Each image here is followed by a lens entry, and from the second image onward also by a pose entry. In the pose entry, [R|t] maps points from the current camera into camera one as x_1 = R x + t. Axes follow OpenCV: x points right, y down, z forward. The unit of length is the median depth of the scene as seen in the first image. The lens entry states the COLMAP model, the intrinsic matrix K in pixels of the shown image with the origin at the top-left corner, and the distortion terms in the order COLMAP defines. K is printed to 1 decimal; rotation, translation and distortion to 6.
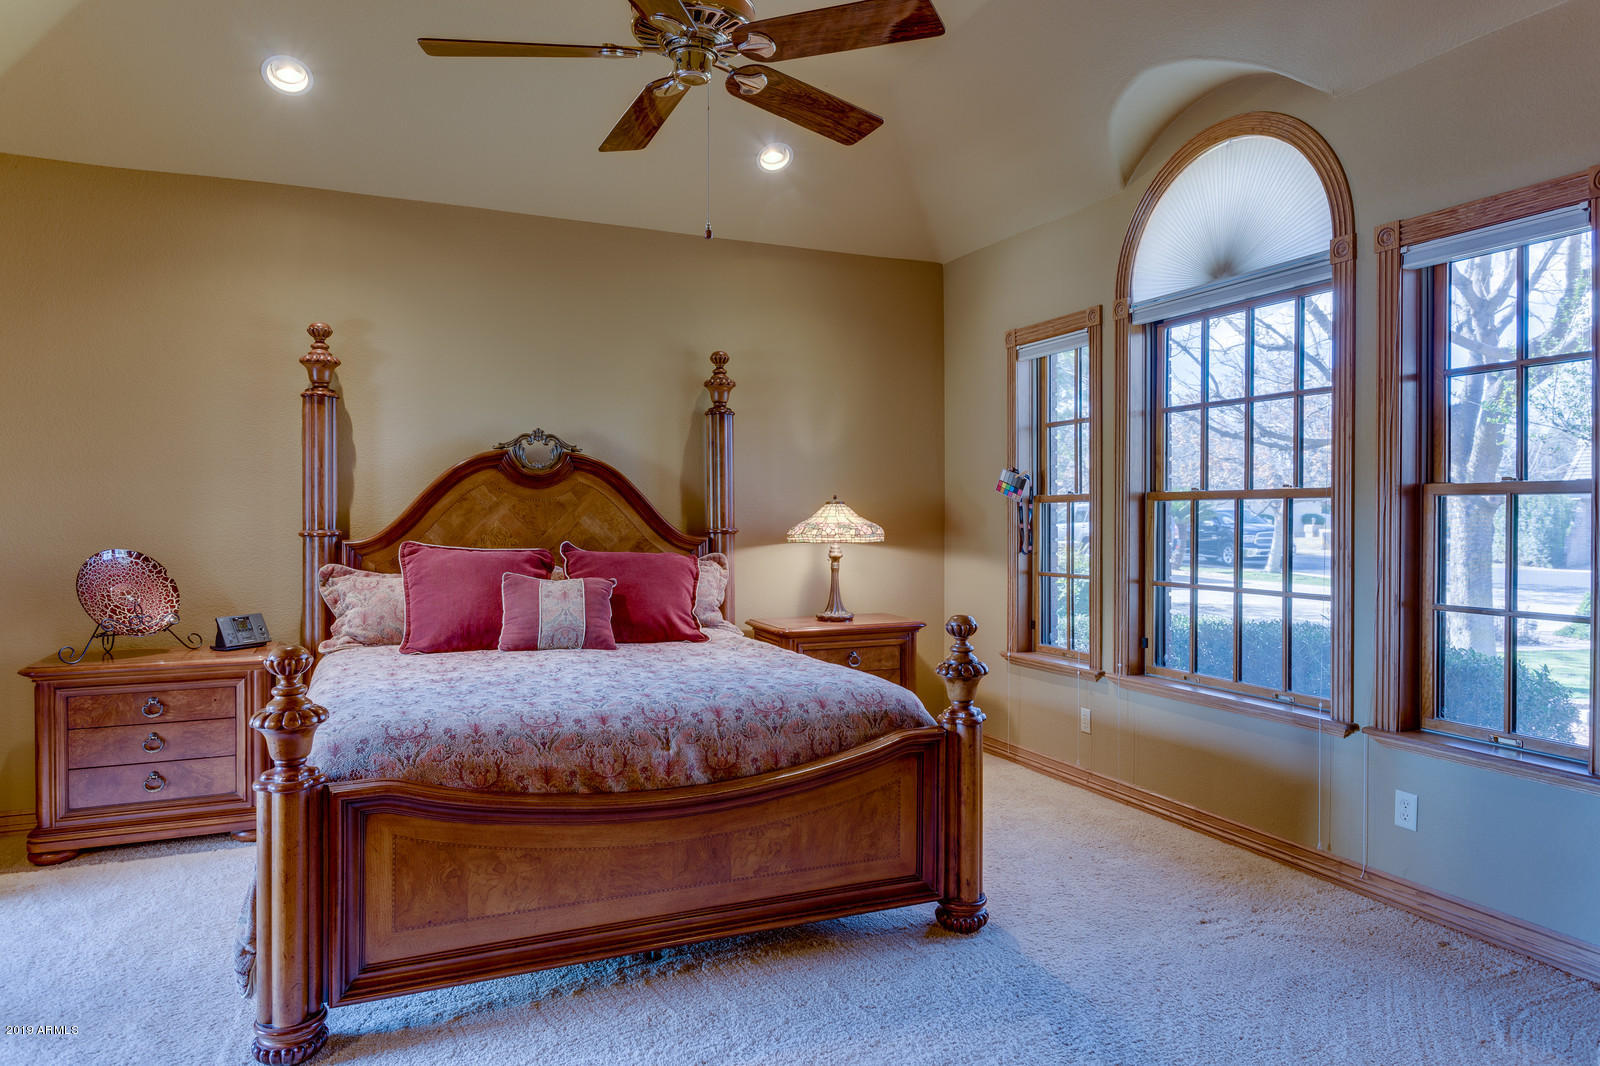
lens RADIAL K [[997.5, 0, 802.9], [0, 997.5, 523.5], [0, 0, 1]] dist [0.004326, 0.001764]
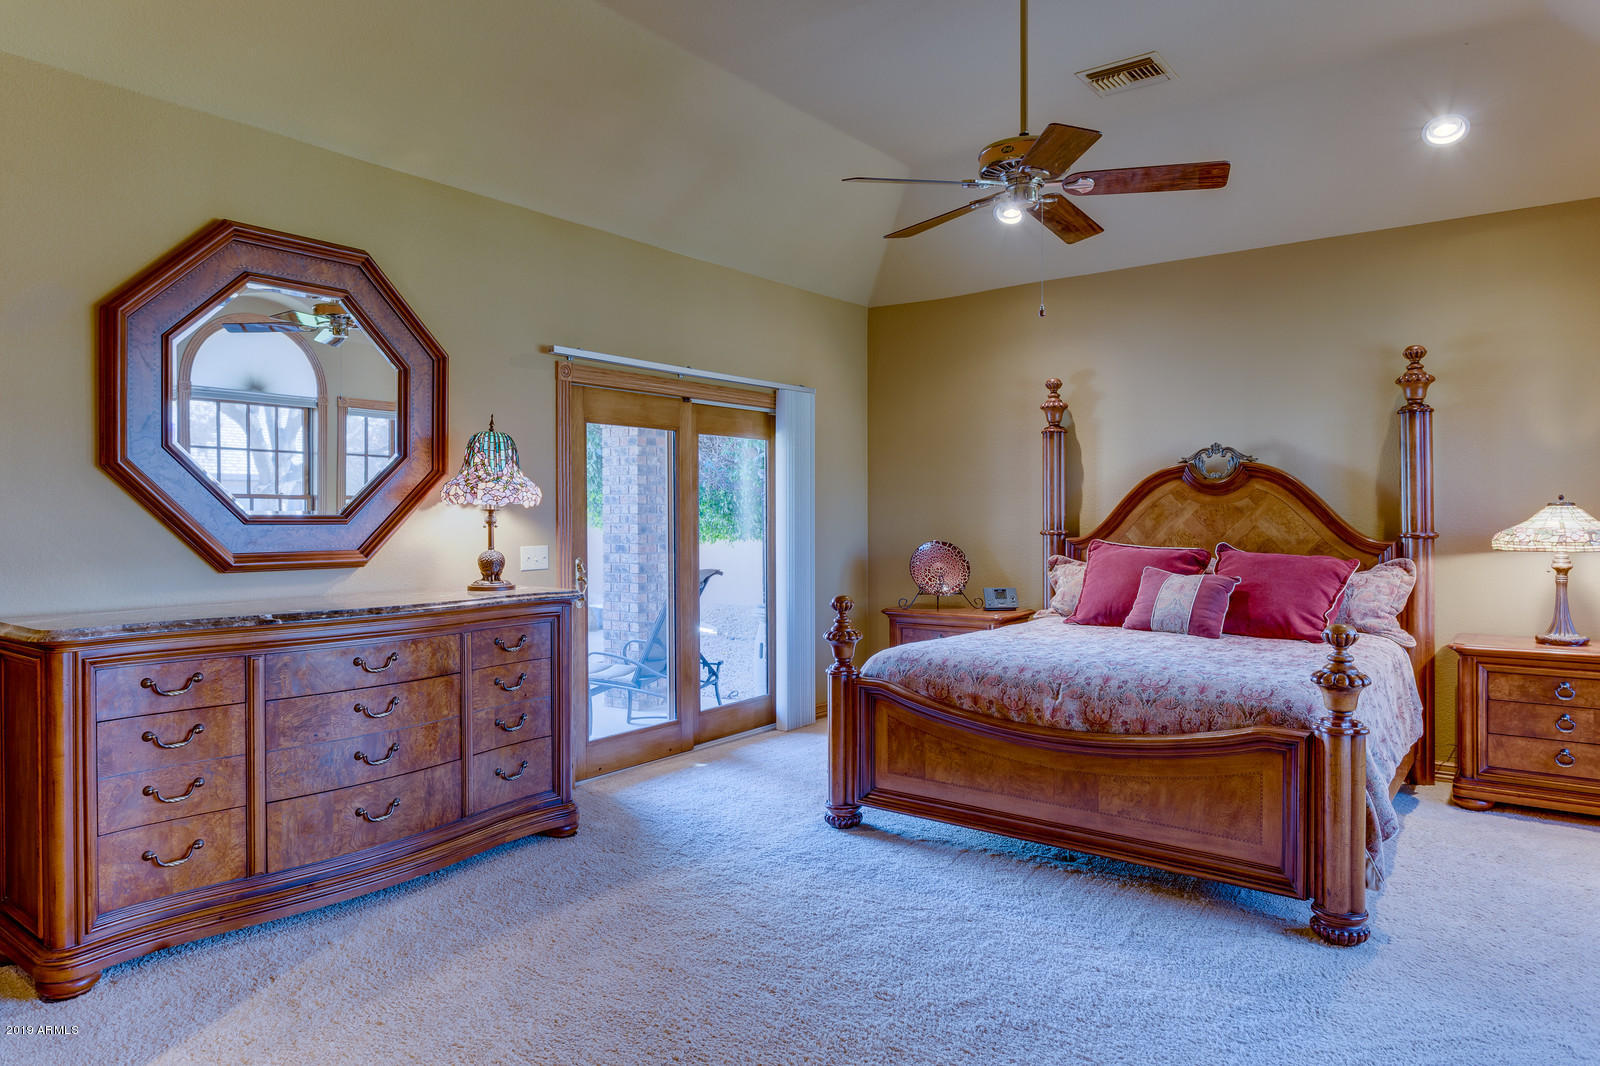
lens RADIAL K [[997.5, 0, 802.9], [0, 997.5, 523.5], [0, 0, 1]] dist [0.004326, 0.001764]
pose [[0.481207, 0.005159, -0.876592, 0.569764], [-0.002317, 0.999987, 0.004613, -0.008309], [0.876604, -0.000189, 0.481212, 0.043657]]
